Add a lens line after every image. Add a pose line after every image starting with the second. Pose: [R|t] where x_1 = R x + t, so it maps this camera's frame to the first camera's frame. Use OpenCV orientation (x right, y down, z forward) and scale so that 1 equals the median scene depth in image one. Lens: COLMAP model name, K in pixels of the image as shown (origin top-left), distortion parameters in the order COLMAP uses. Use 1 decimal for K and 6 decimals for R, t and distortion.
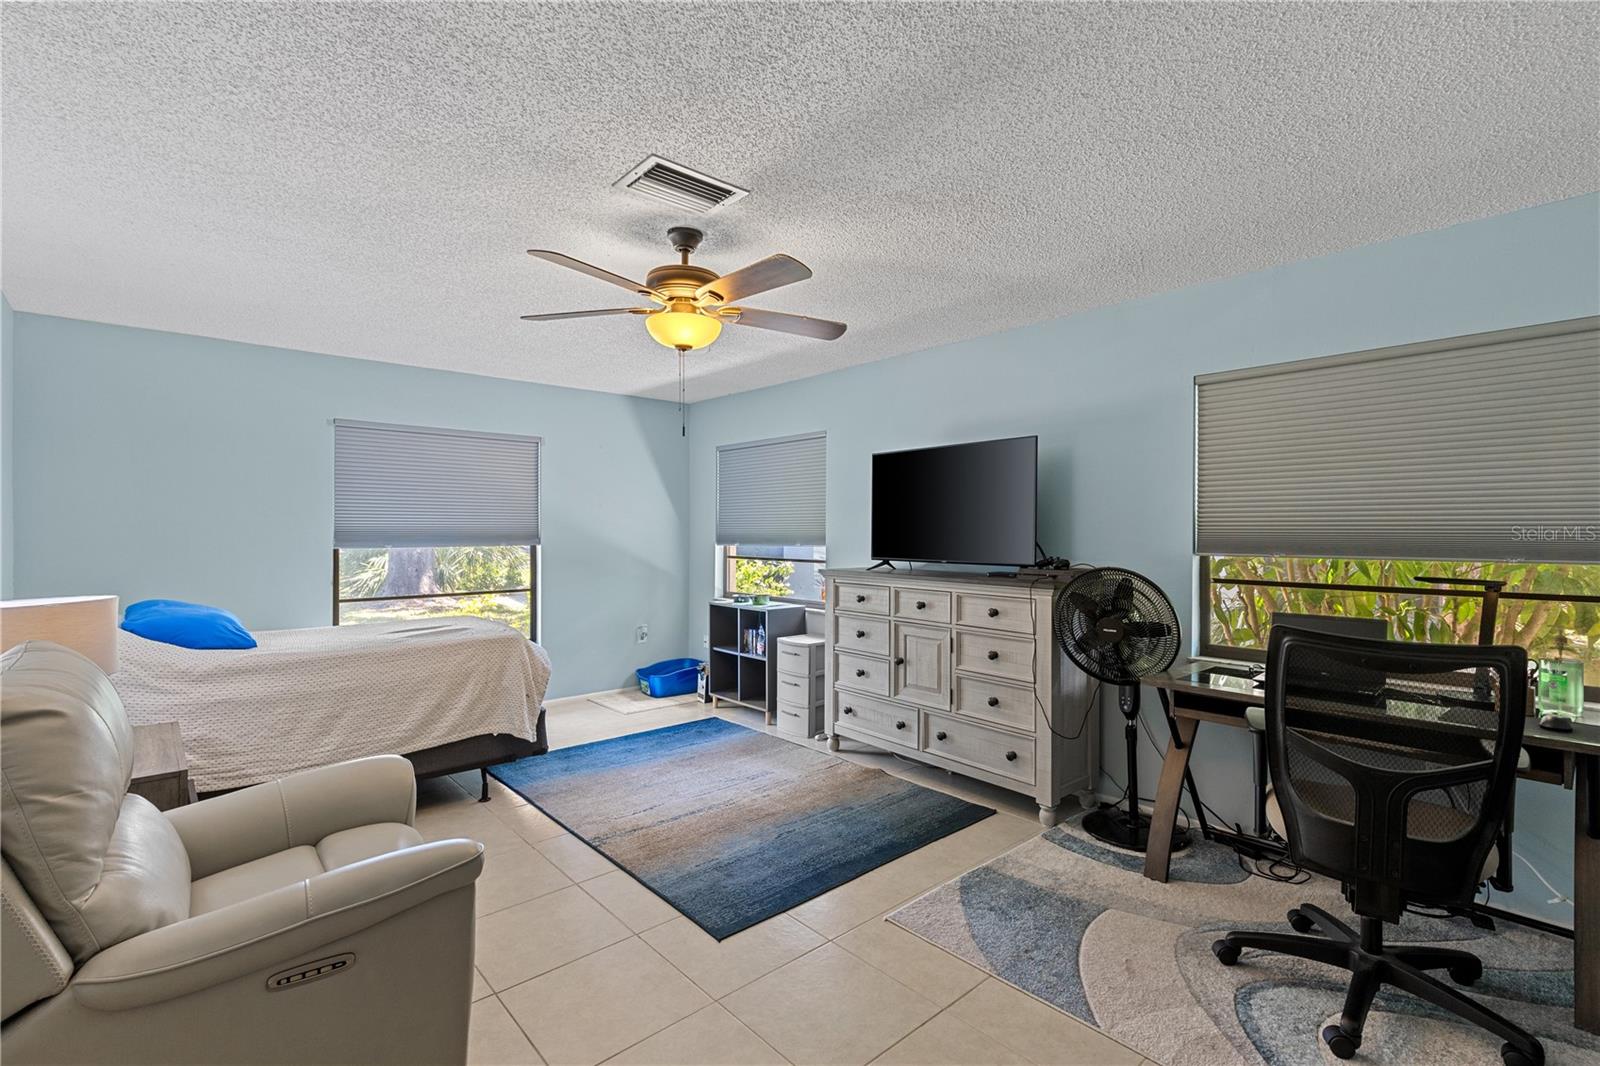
lens RADIAL K [[724.9, 0, 798.7], [0, 724.9, 521.2], [0, 0, 1]] dist [0.002107, -0.000338]
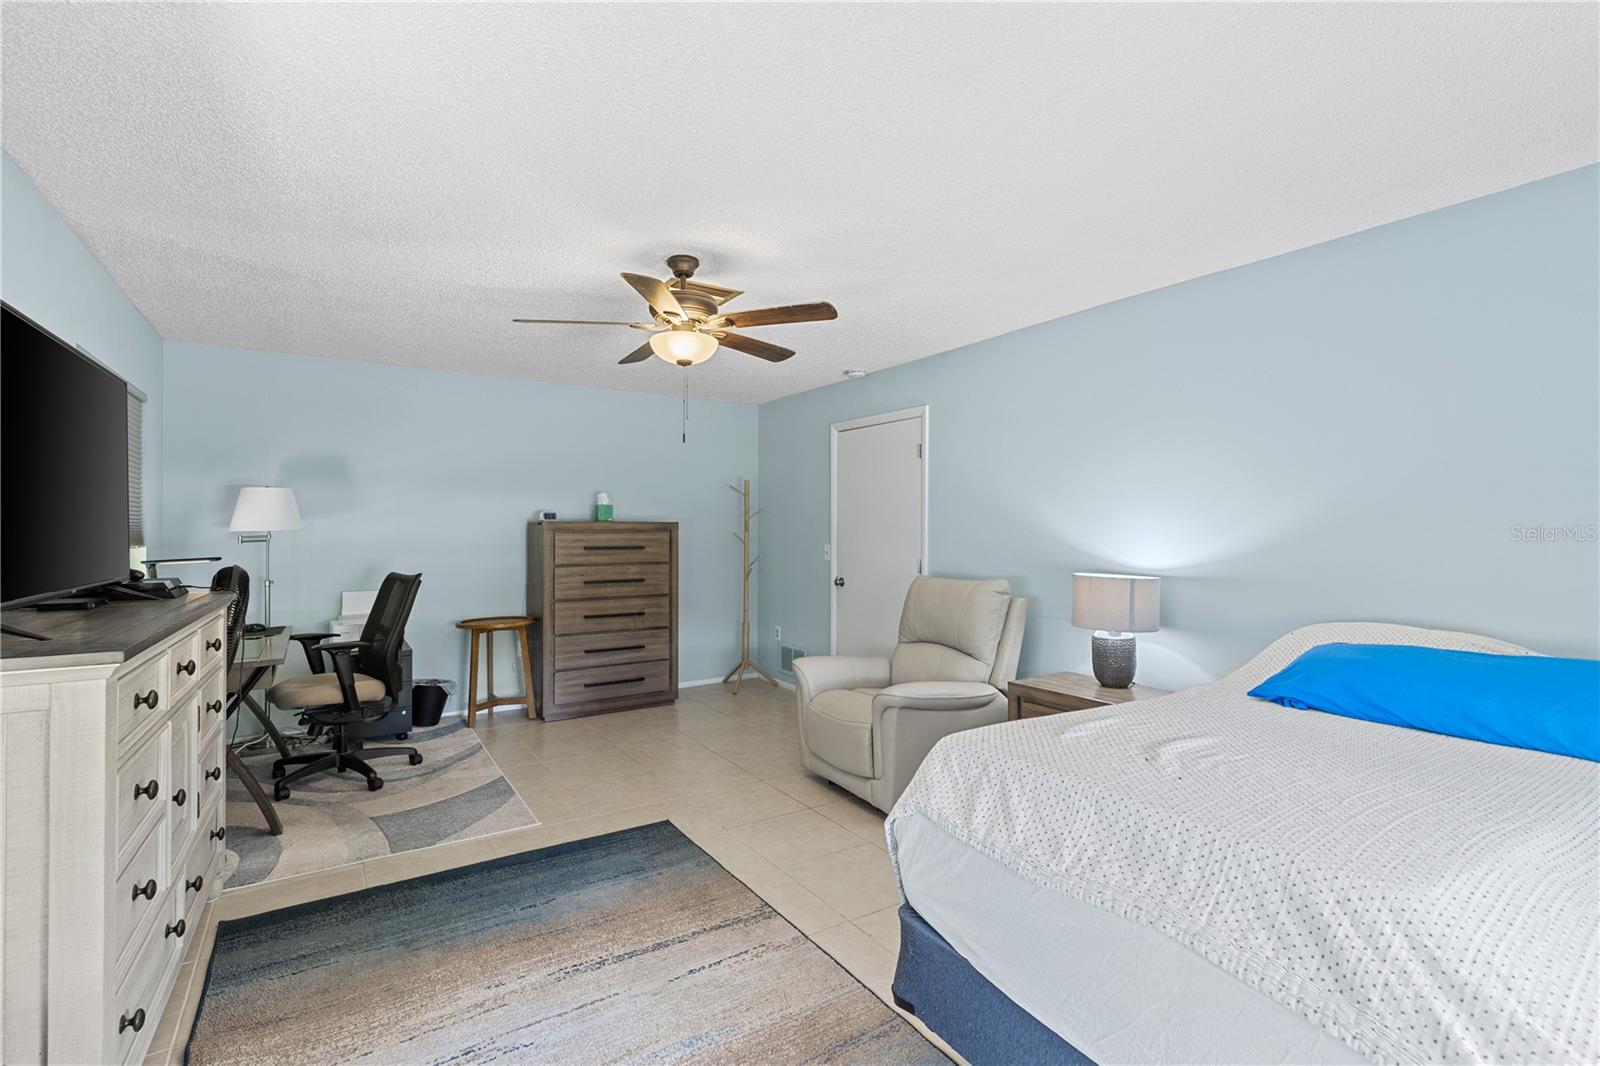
lens RADIAL K [[724.9, 0, 798.7], [0, 724.9, 521.2], [0, 0, 1]] dist [0.002107, -0.000338]
pose [[-0.989331, 0.002393, 0.145664, -0.475865], [0.000017, 0.999867, -0.016312, 0.023985], [-0.145684, -0.016136, -0.989200, 1.989029]]
